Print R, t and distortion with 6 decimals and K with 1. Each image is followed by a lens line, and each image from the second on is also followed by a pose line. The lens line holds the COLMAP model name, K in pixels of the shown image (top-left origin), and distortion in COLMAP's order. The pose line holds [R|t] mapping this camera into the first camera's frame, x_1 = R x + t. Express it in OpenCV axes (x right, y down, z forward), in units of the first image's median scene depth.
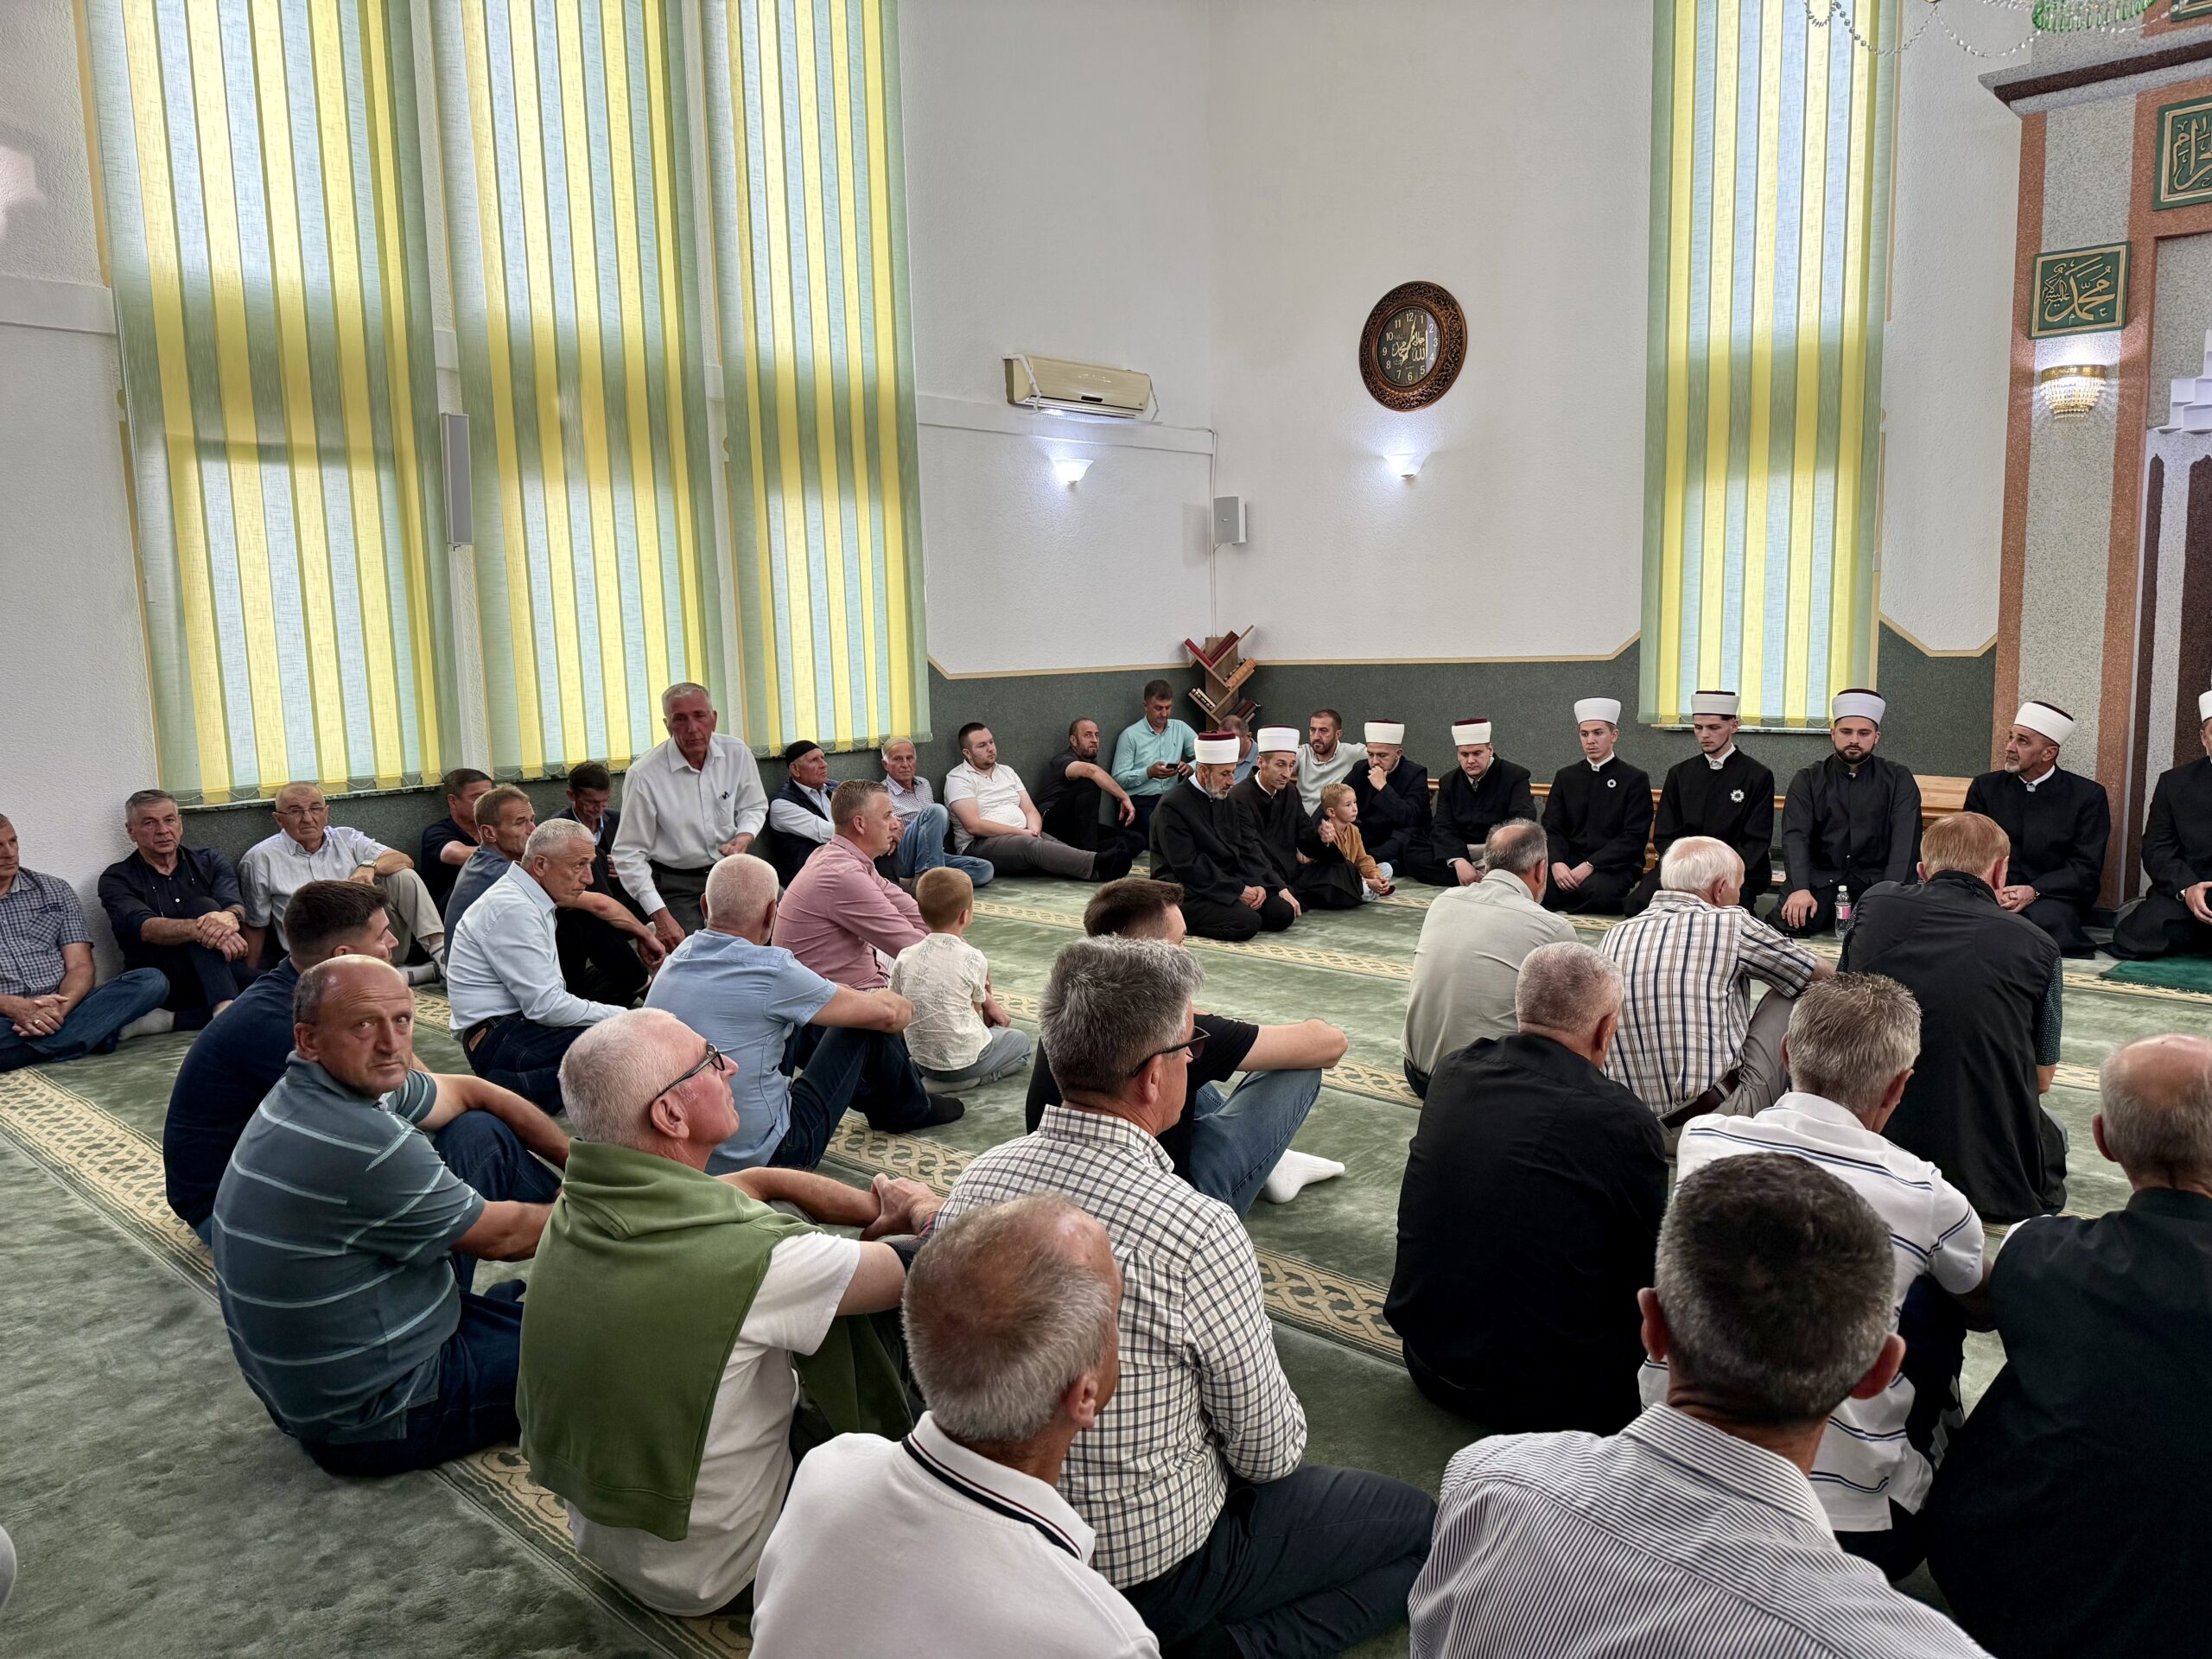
lens RADIAL K [[1563.4, 0, 1106.1], [0, 1563.4, 861.6], [0, 0, 1]] dist [-0.000968, -0.009067]
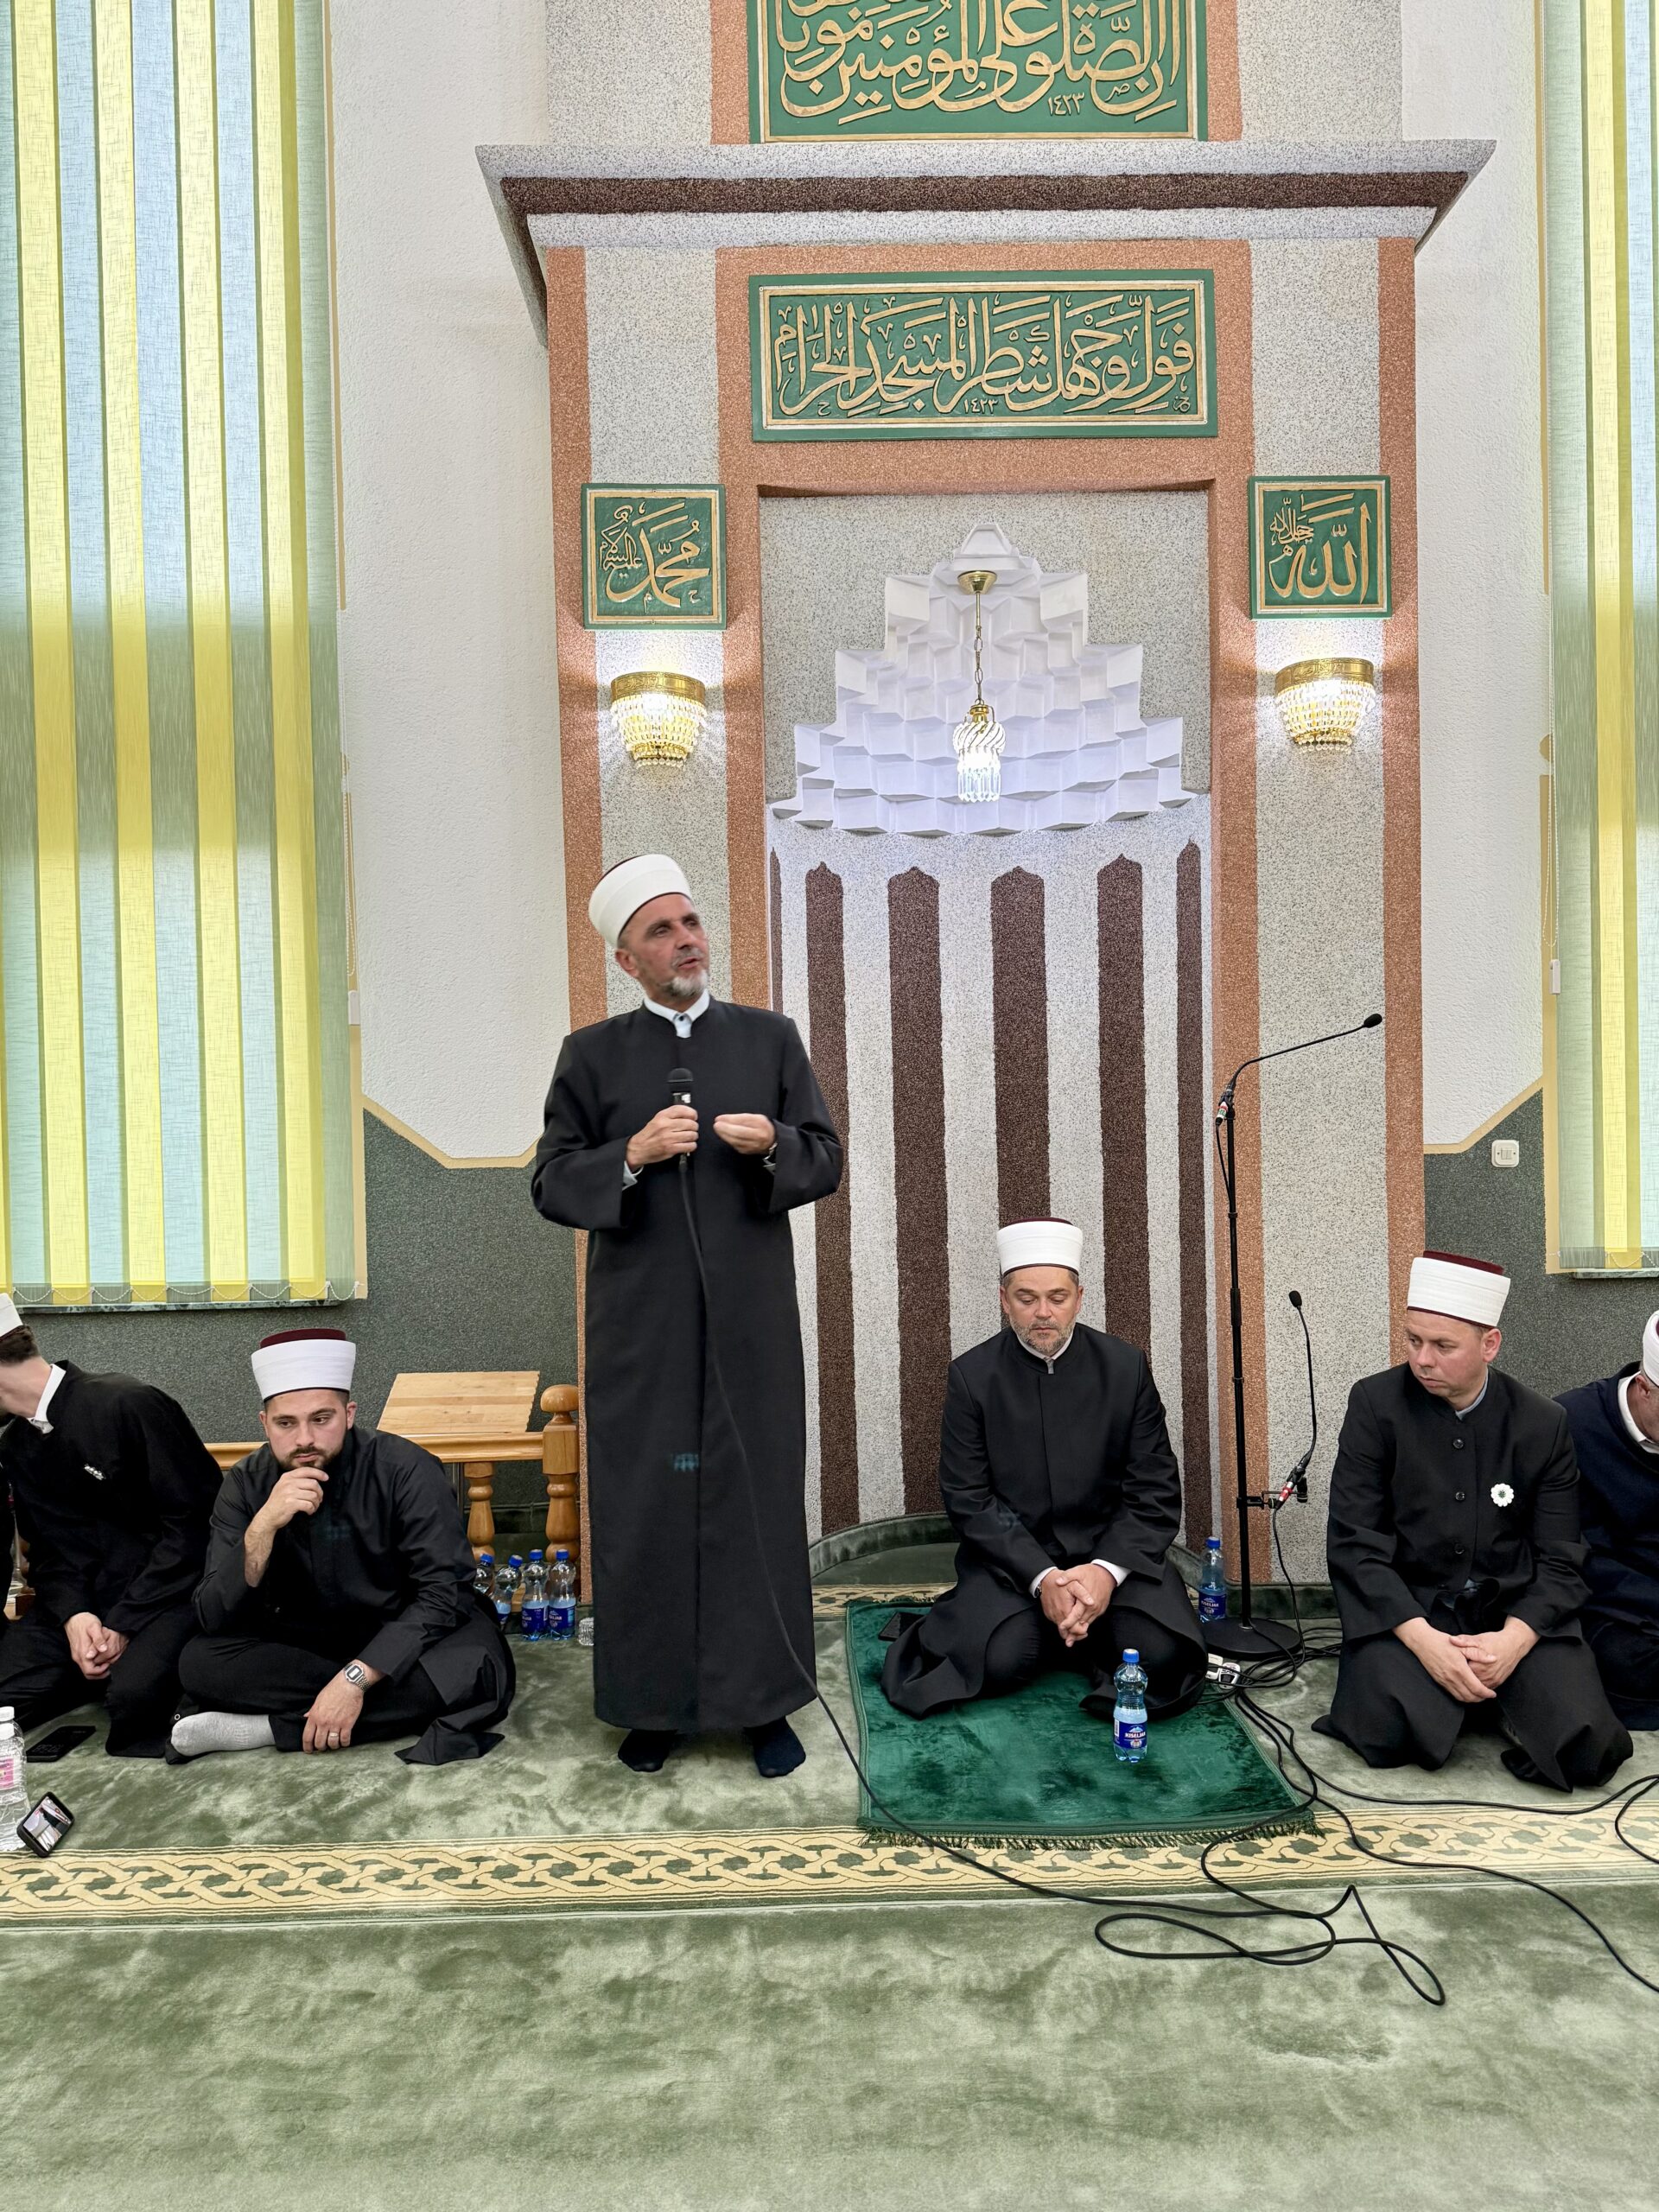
lens RADIAL K [[1563.2, 0, 829.5], [0, 1563.2, 1106.0], [0, 0, 1]] dist [0.039737, -0.040645]
pose [[0.720189, 0.001576, 0.693776, 0.254775], [0.102145, 0.988859, -0.108280, -0.087715], [-0.686217, 0.148847, 0.712005, 0.550270]]
